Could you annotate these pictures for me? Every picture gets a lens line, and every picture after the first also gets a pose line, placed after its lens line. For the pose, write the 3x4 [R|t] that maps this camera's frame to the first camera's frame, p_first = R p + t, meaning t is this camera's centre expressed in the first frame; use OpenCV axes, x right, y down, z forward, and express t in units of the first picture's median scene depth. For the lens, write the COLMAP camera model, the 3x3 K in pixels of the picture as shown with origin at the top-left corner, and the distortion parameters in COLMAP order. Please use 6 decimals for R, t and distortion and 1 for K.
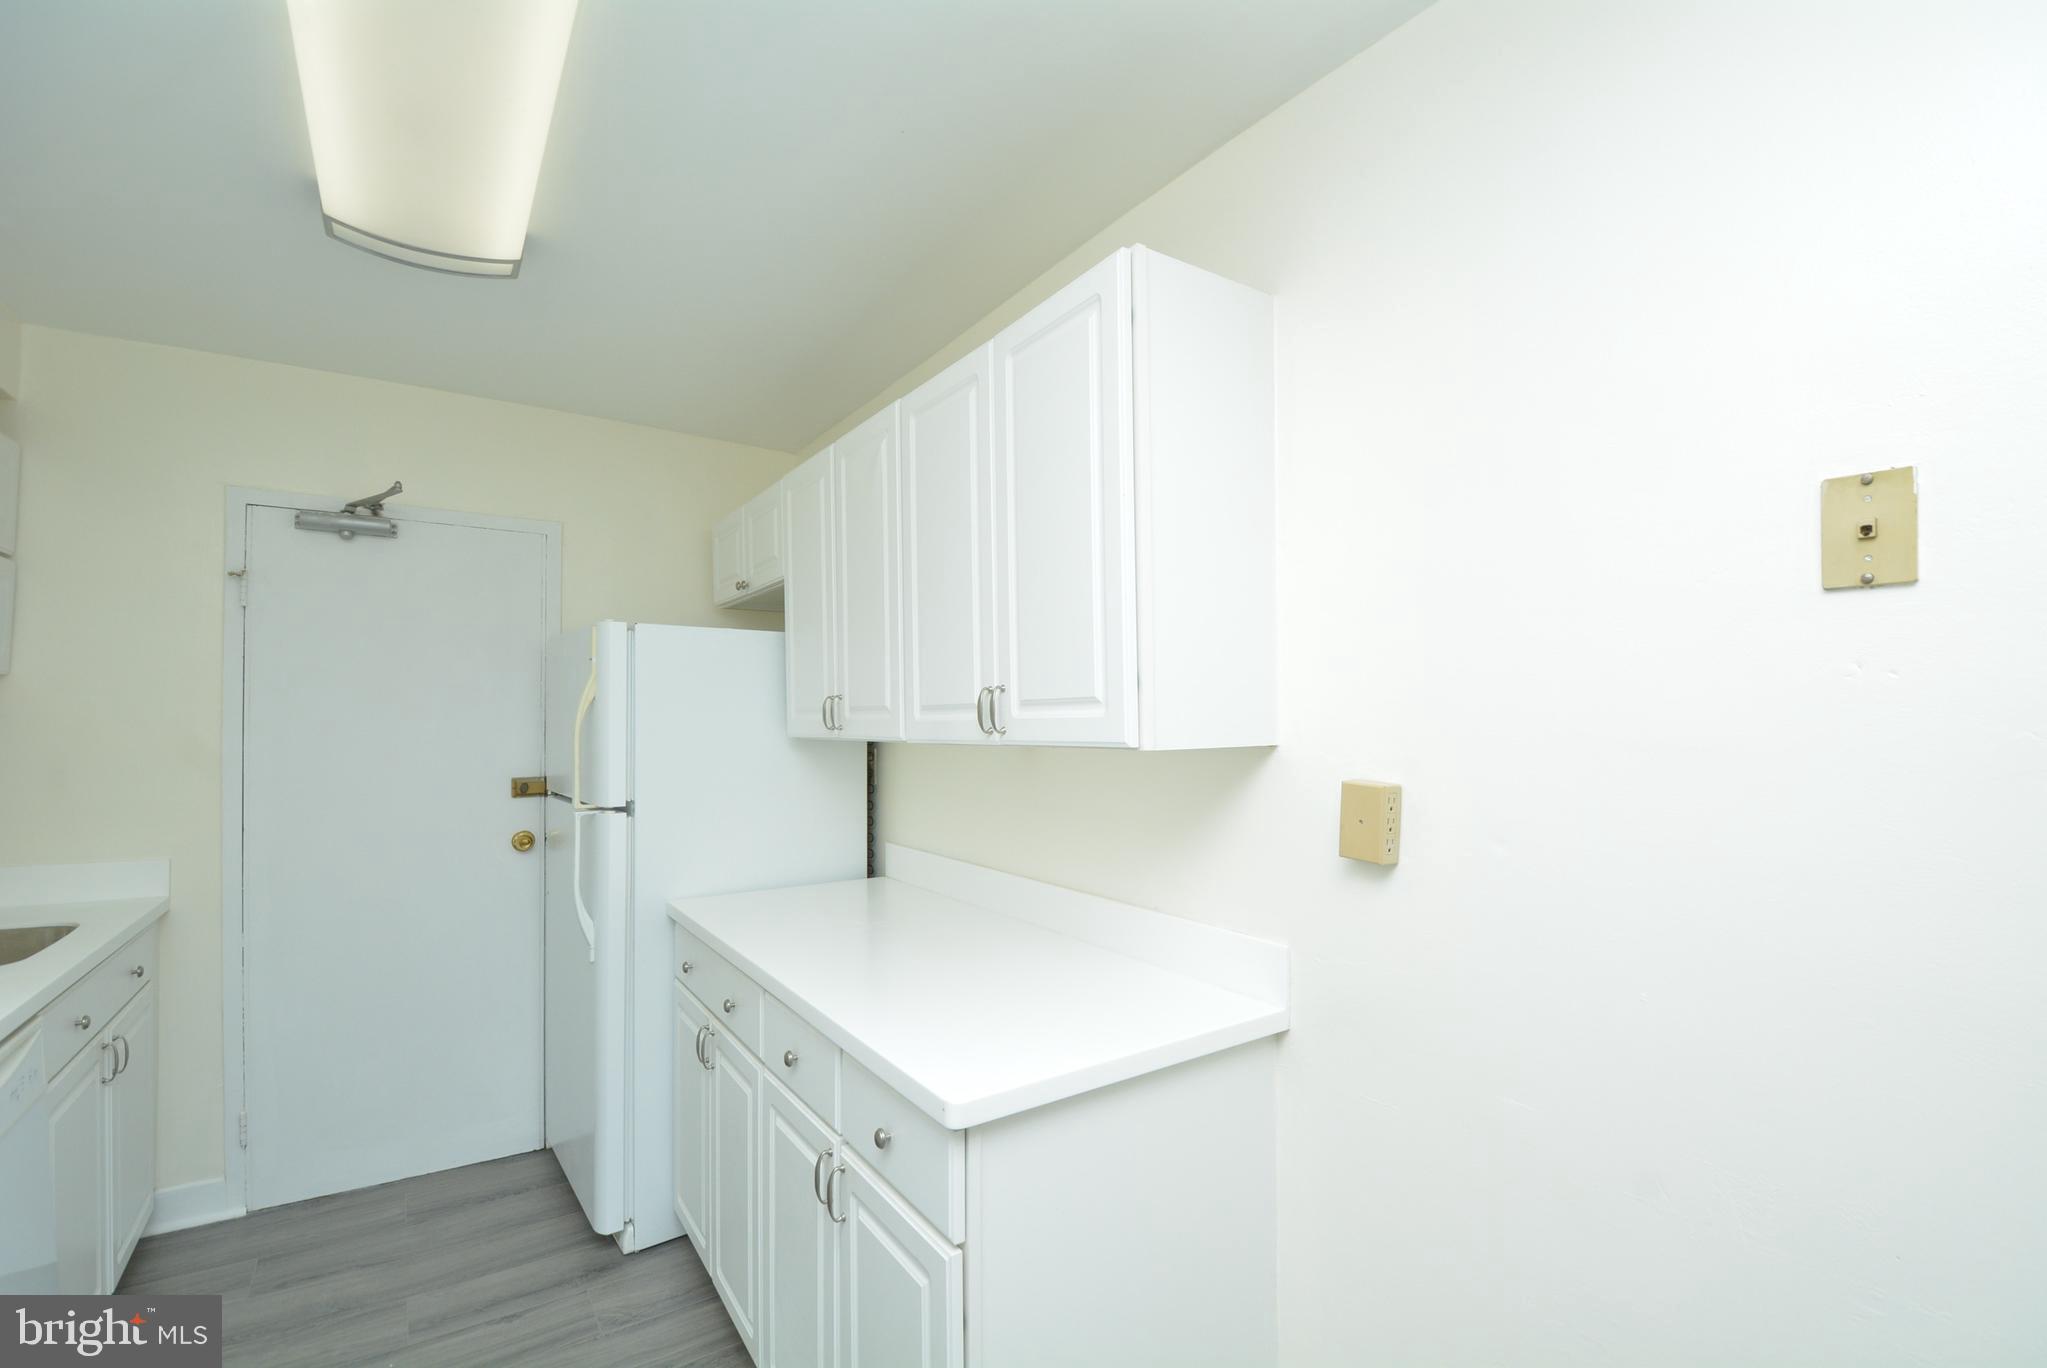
lens RADIAL K [[896.4, 0, 1048.3], [0, 896.4, 710.2], [0, 0, 1]] dist [0.011443, -0.020376]
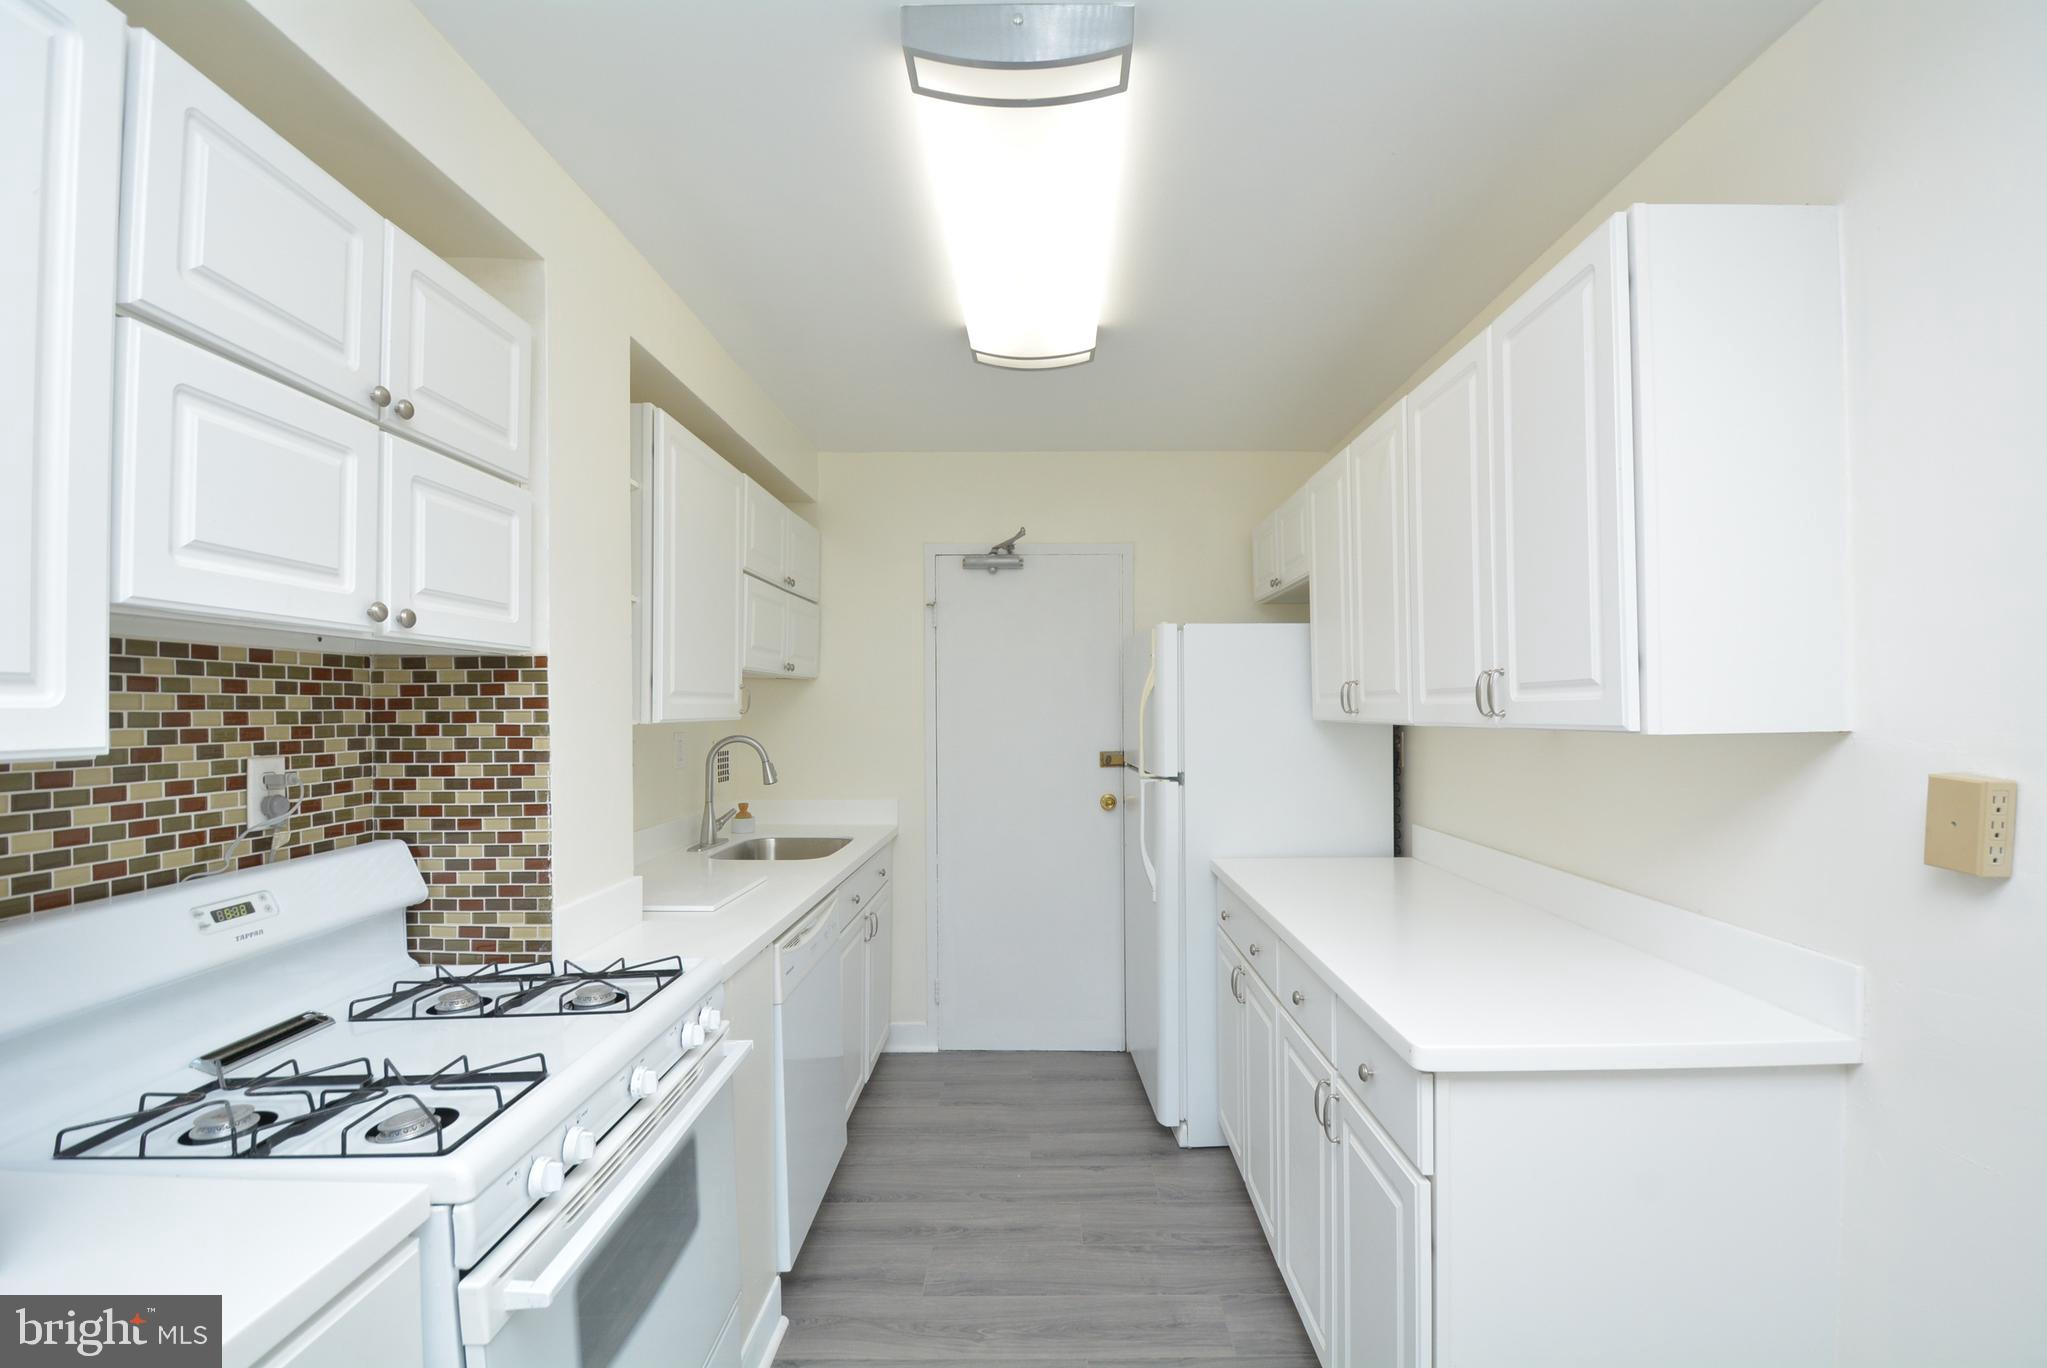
lens RADIAL K [[896.4, 0, 1048.3], [0, 896.4, 710.2], [0, 0, 1]] dist [0.011443, -0.020376]
pose [[0.819686, -0.001587, -0.572811, 0.081462], [0.011787, 0.999831, 0.014098, -0.001091], [0.572692, -0.018308, 0.819566, -0.089276]]
